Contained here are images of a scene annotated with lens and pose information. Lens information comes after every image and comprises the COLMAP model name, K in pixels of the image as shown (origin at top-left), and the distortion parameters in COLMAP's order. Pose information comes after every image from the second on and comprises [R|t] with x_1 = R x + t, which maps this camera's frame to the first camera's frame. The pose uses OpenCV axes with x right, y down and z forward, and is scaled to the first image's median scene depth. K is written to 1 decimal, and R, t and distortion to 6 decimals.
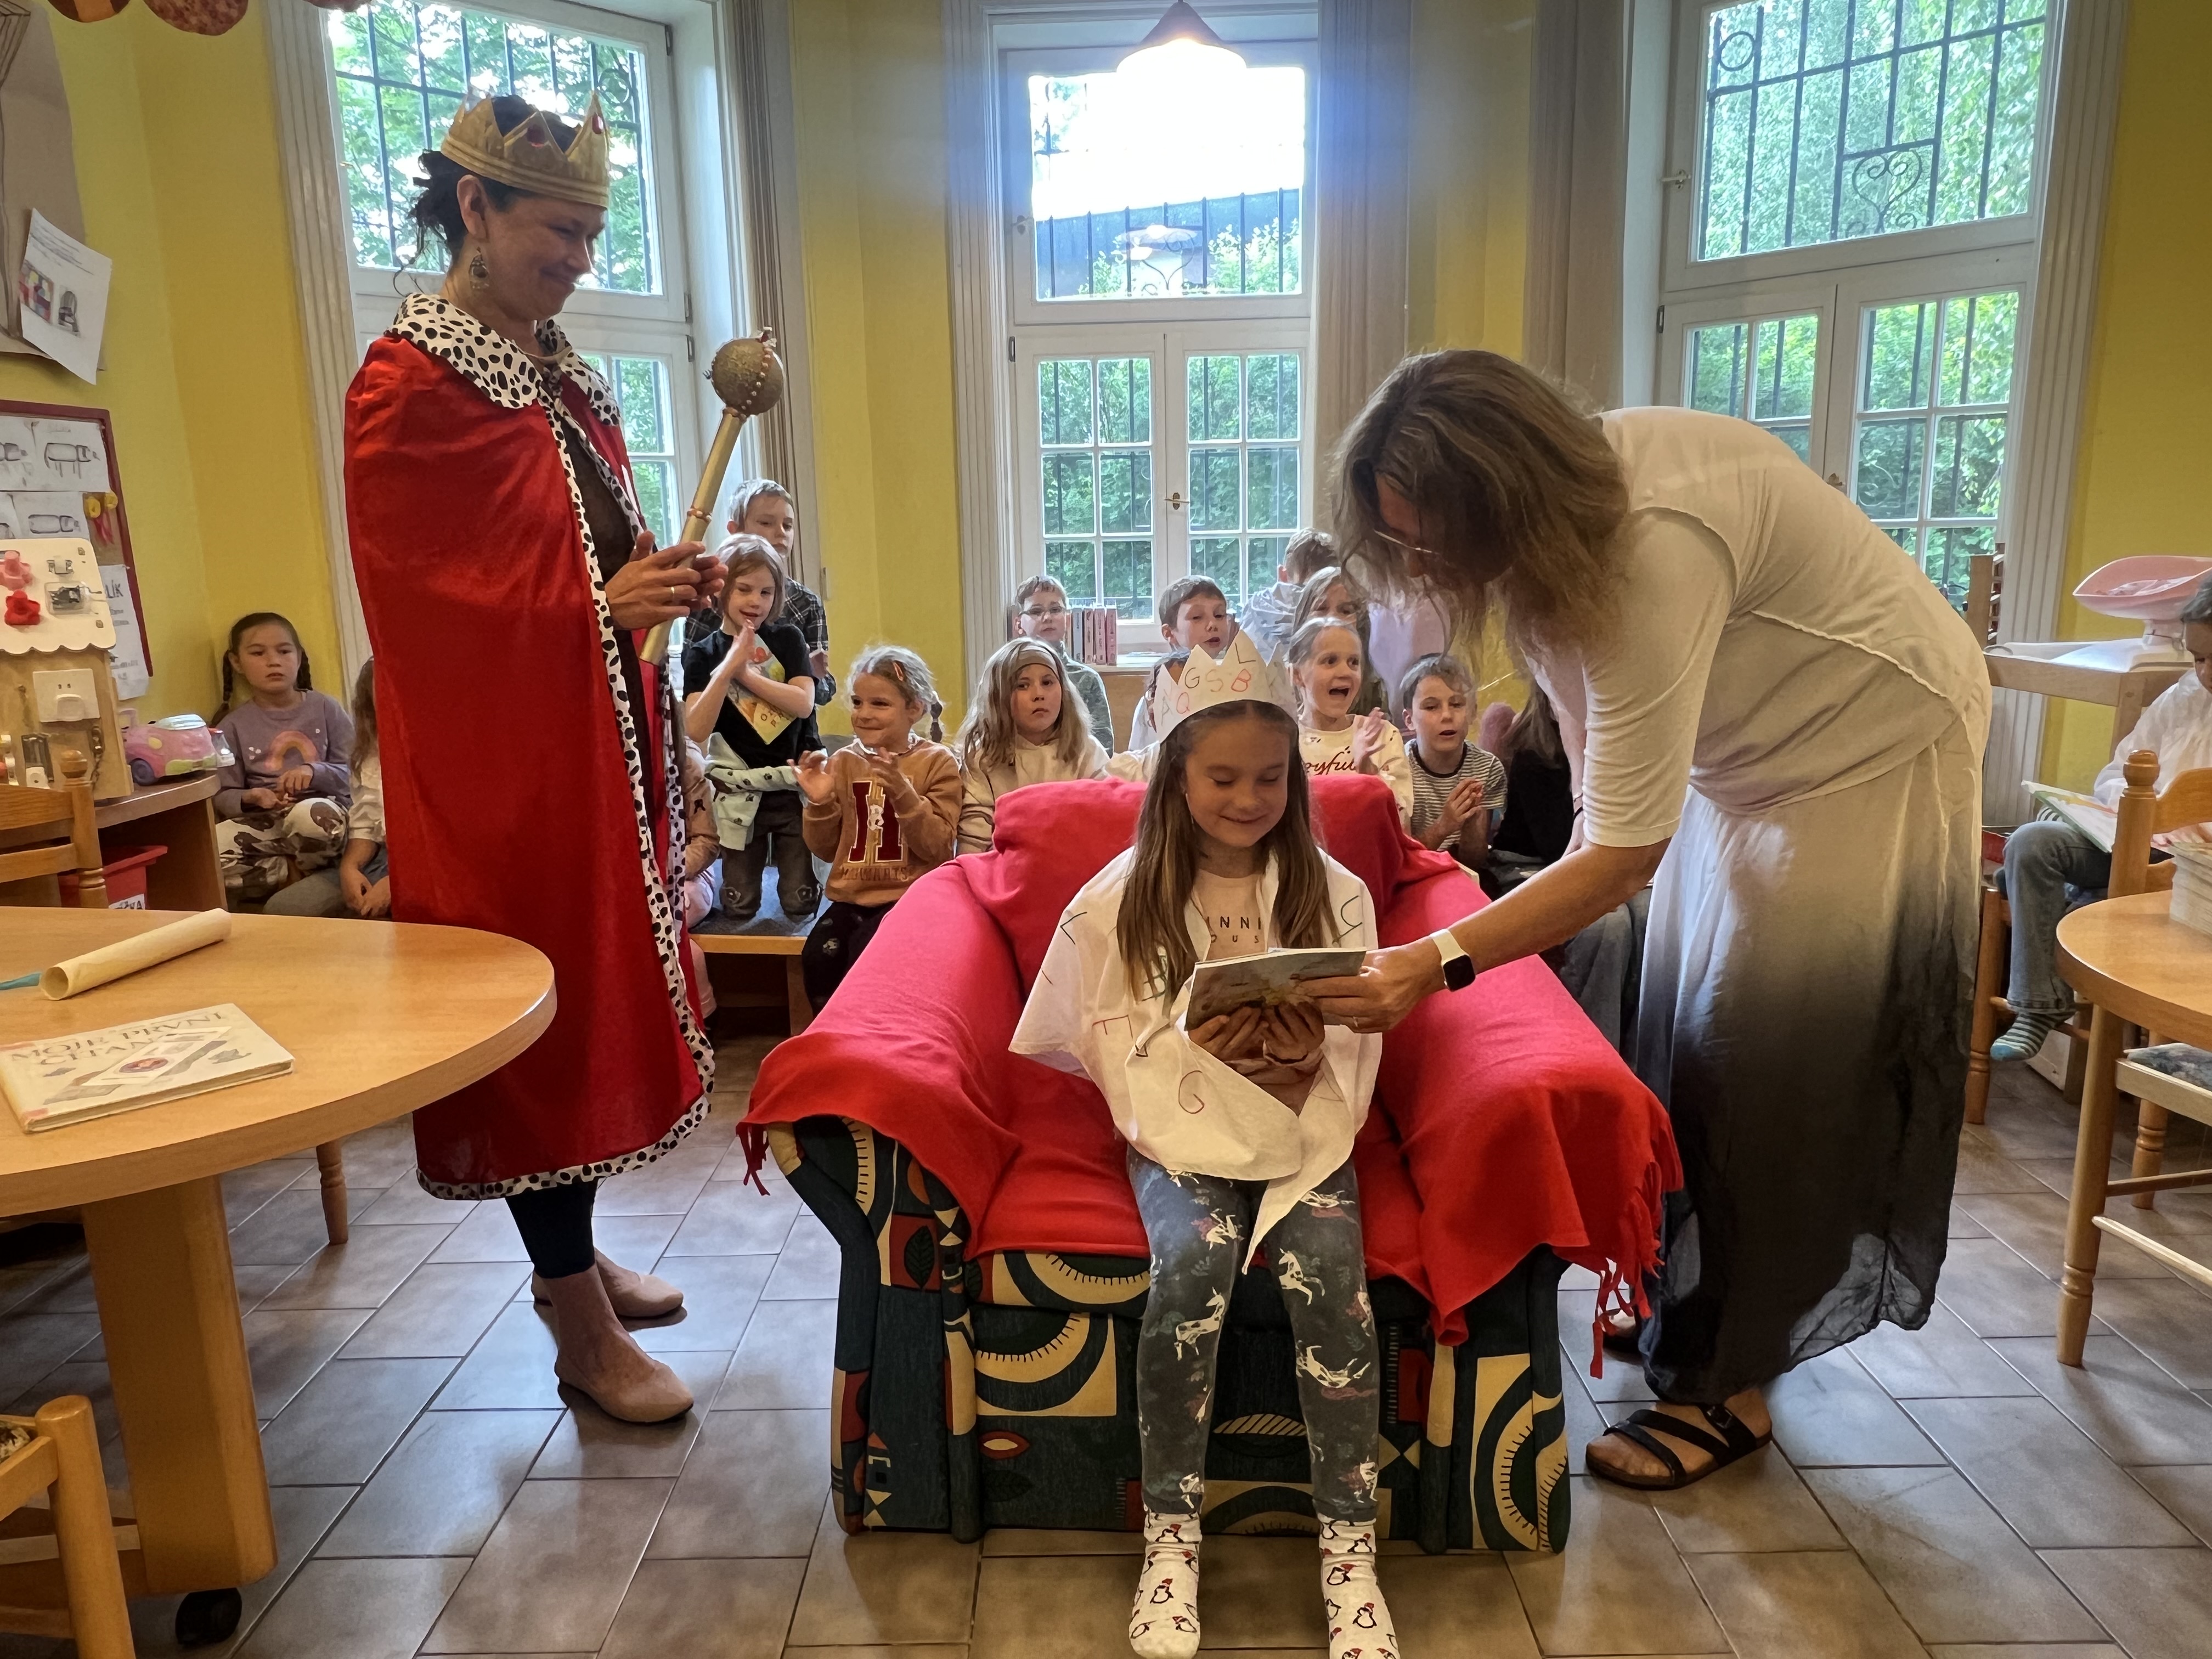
lens RADIAL K [[1508.7, 0, 1106.0], [0, 1508.7, 829.5], [0, 0, 1]] dist [0.039458, 0.005037]
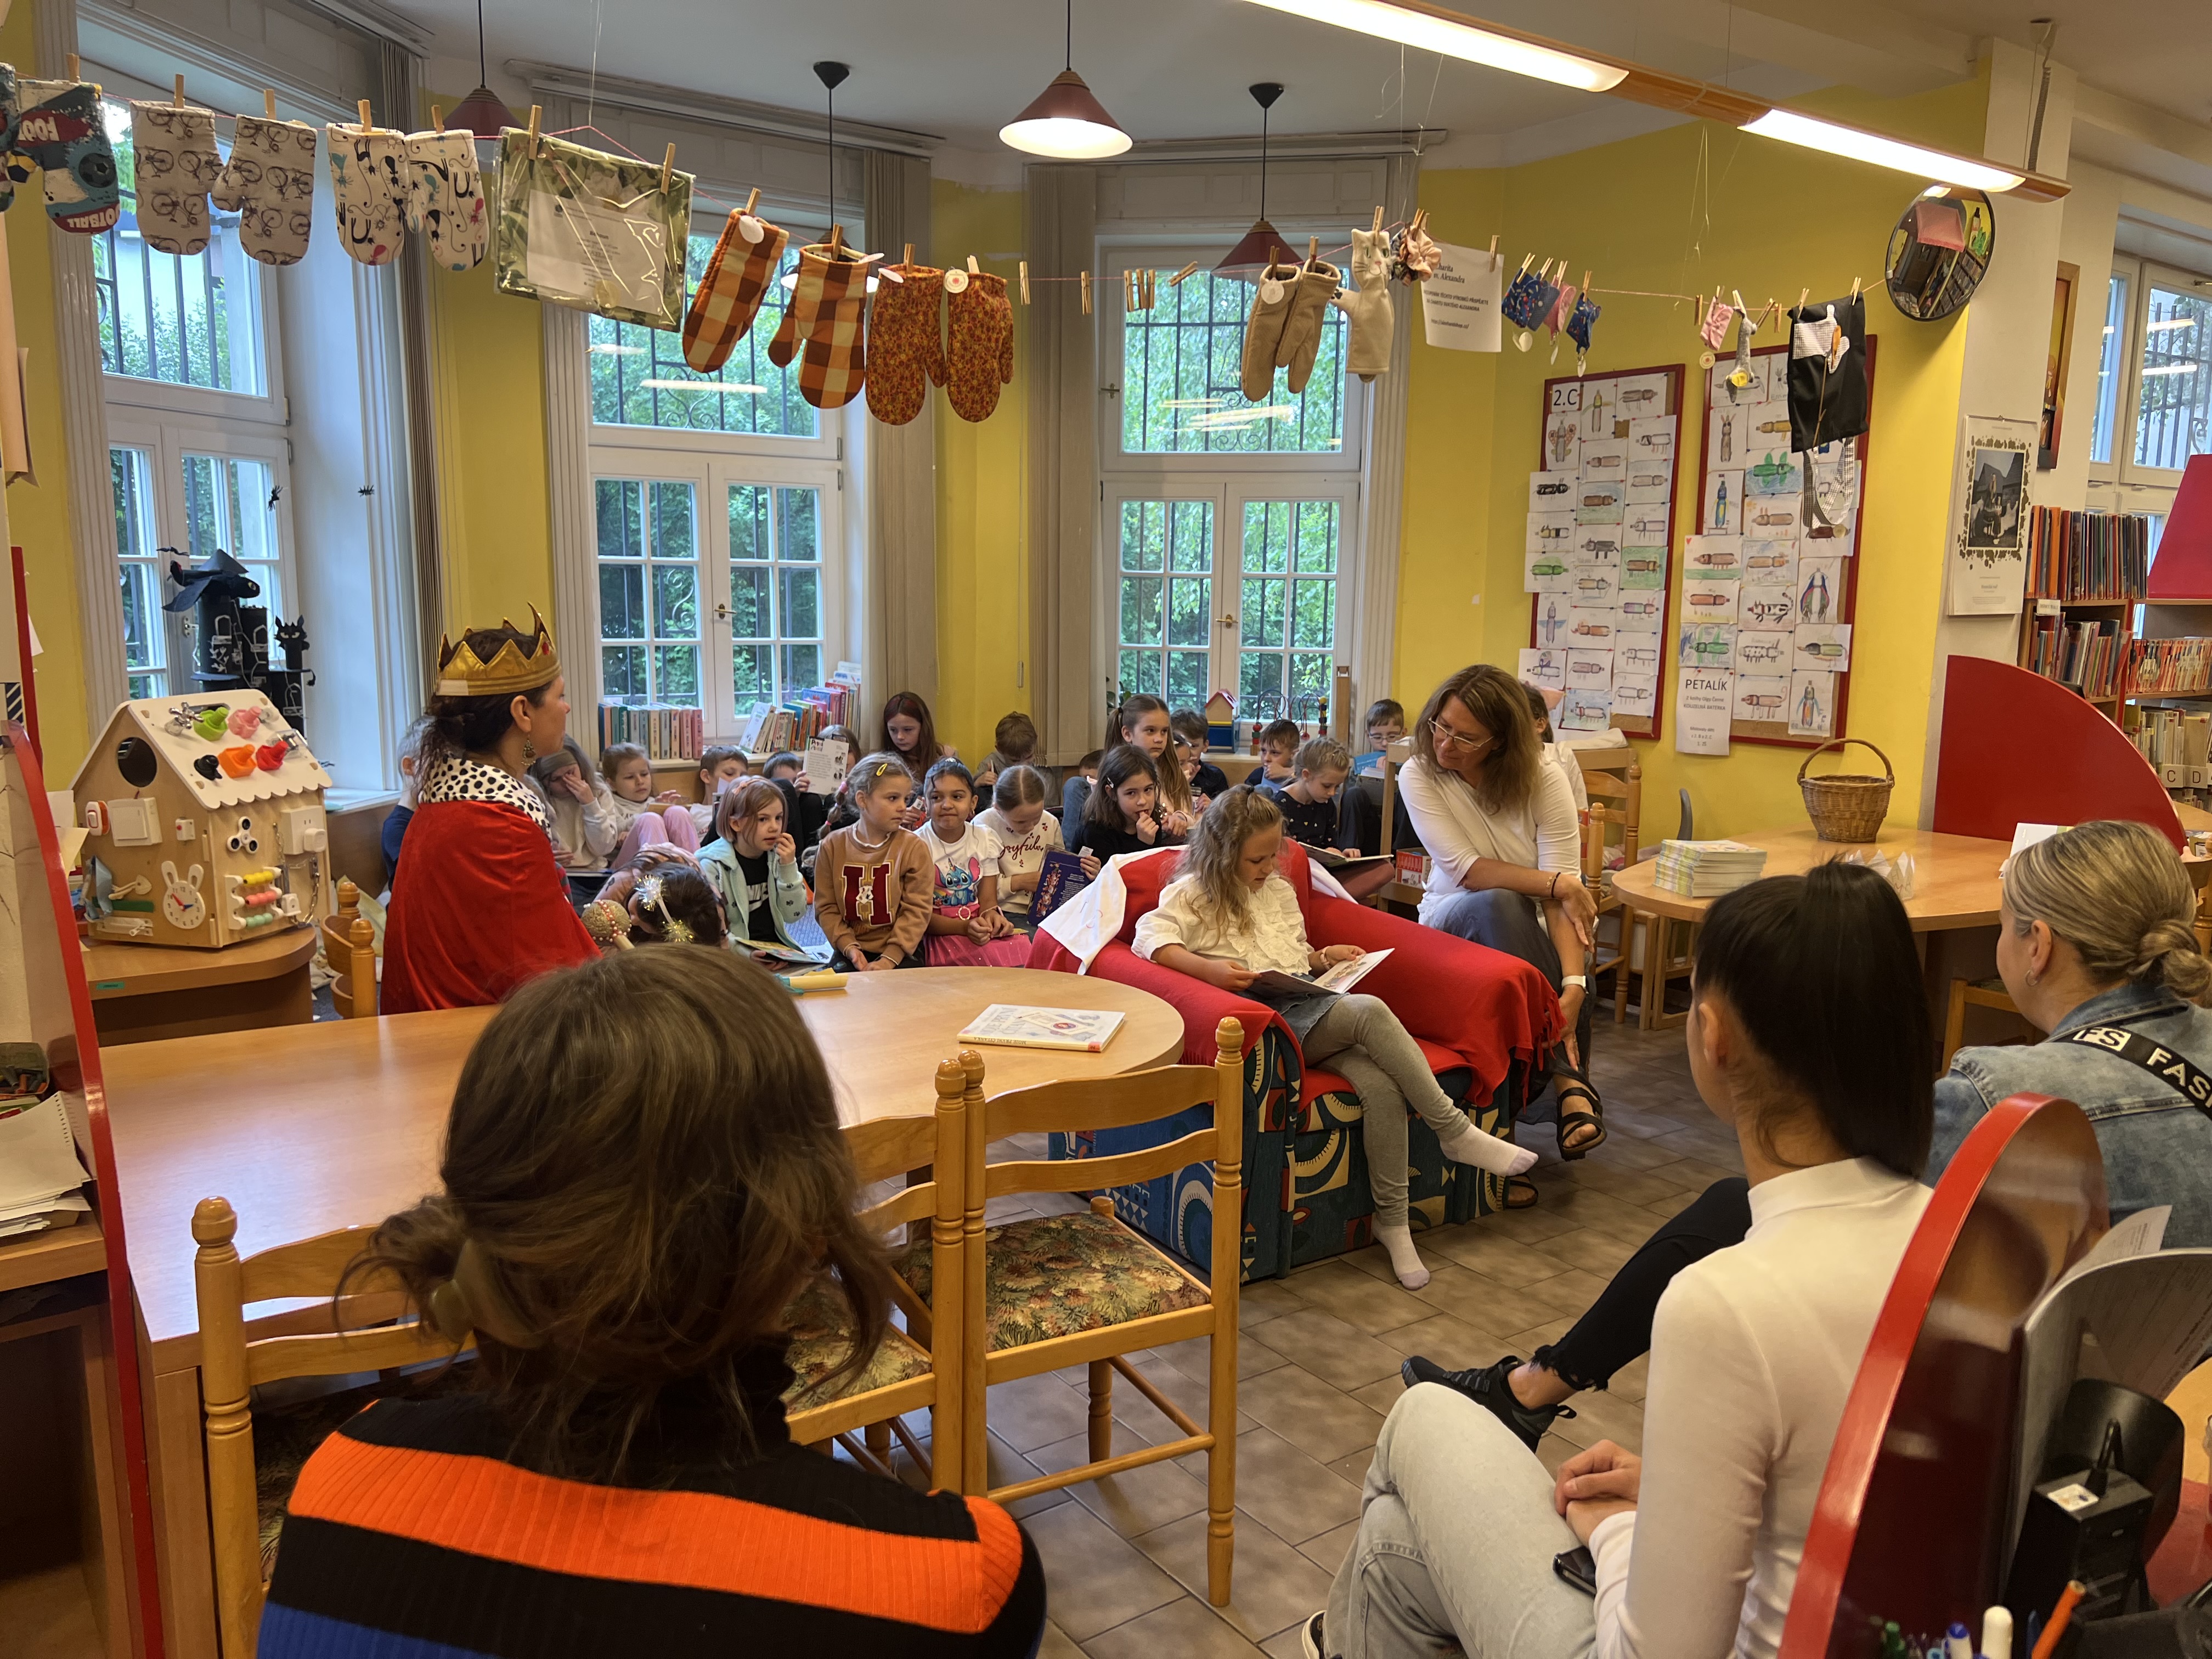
lens RADIAL K [[1650.6, 0, 1120.0], [0, 1650.6, 826.6], [0, 0, 1]] dist [0.037697, -0.083721]
pose [[0.813493, -0.055715, 0.578900, -0.679034], [0.084780, 0.996128, -0.023267, -0.009780], [-0.575362, 0.068007, 0.815066, -0.241420]]
